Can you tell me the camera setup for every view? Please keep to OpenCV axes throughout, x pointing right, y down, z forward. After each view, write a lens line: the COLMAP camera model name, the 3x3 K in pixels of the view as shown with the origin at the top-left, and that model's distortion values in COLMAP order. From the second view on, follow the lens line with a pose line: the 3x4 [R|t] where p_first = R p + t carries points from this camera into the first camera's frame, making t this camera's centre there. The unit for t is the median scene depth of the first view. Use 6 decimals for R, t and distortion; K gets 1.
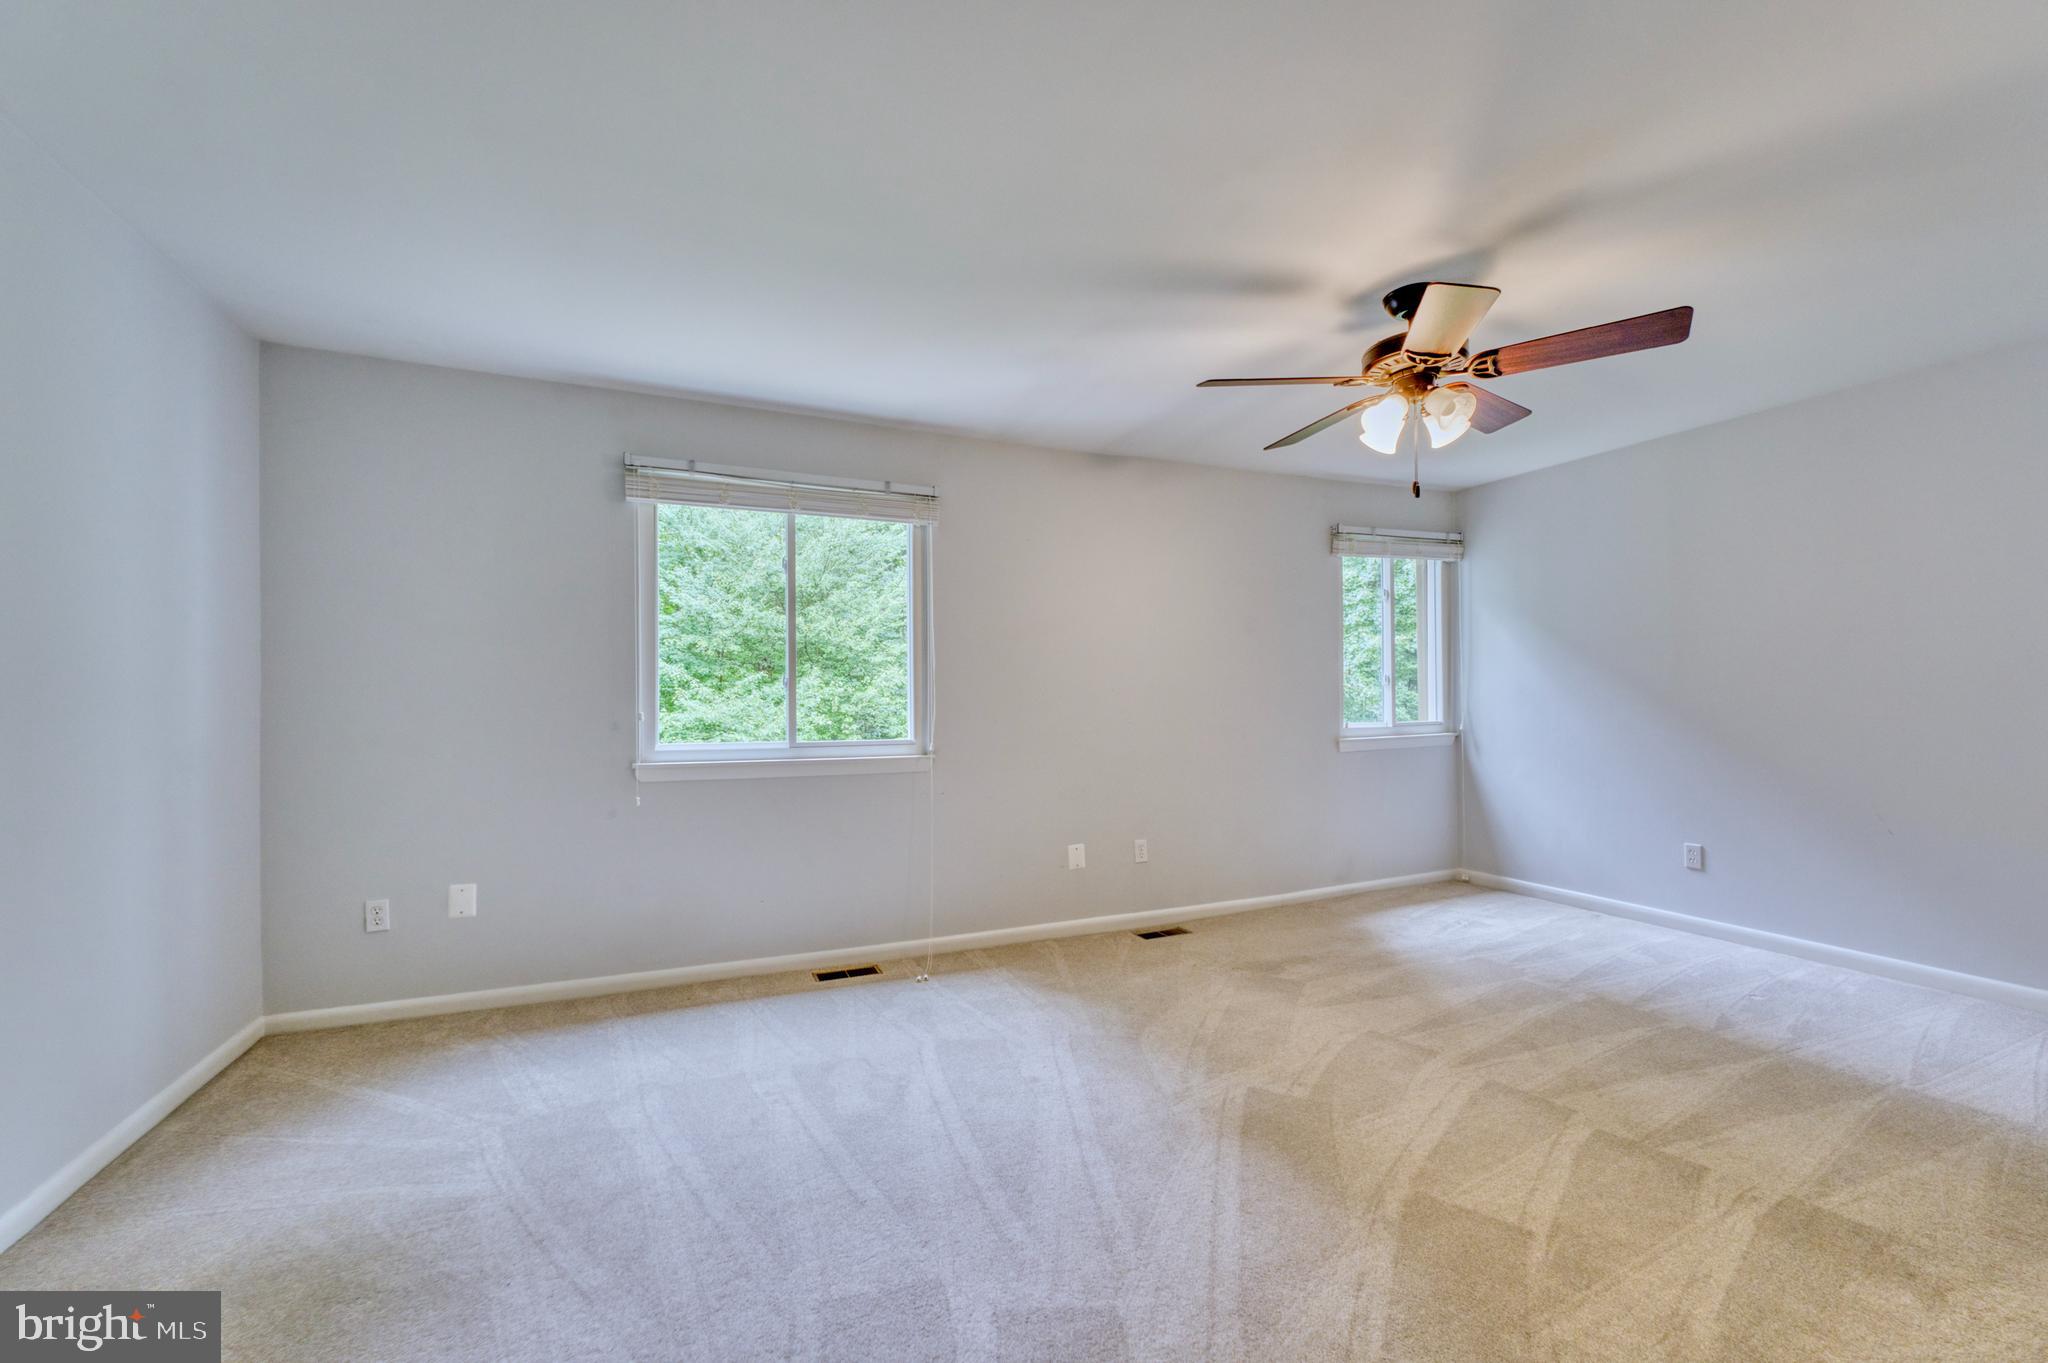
lens RADIAL K [[830.4, 0, 1021.8], [0, 830.4, 686.1], [0, 0, 1]] dist [-0.006668, 0.001636]
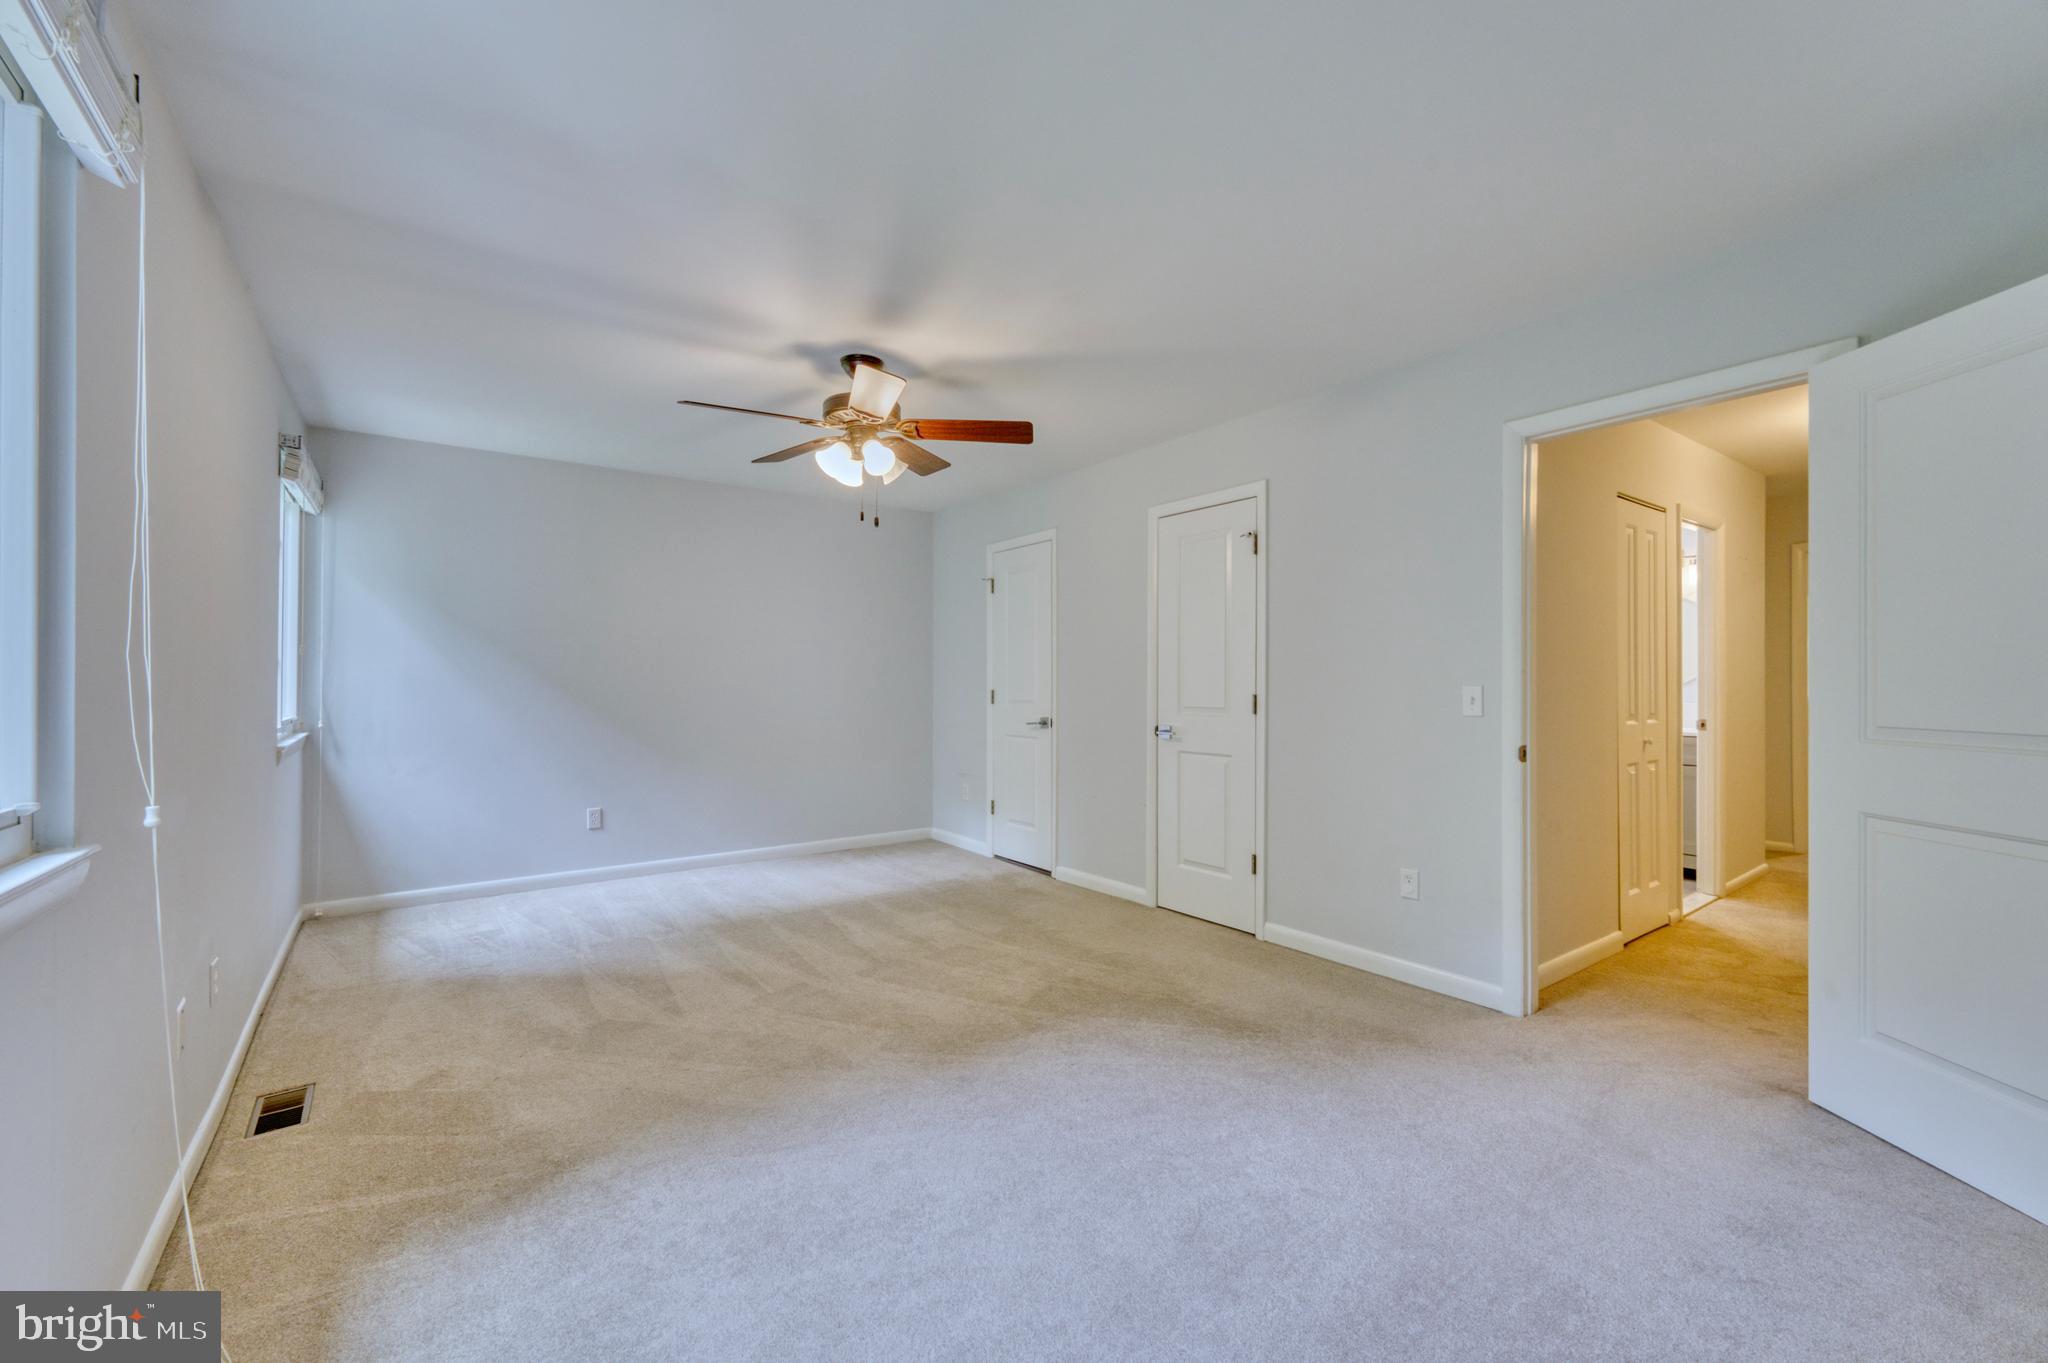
lens RADIAL K [[830.4, 0, 1014.7], [0, 830.4, 683.9], [0, 0, 1]] dist [-0.006668, 0.001636]
pose [[-0.241805, 0.006428, 0.970304, -0.625615], [-0.012606, 0.999873, -0.009765, 0.015084], [-0.970243, -0.014593, -0.241693, 0.847695]]
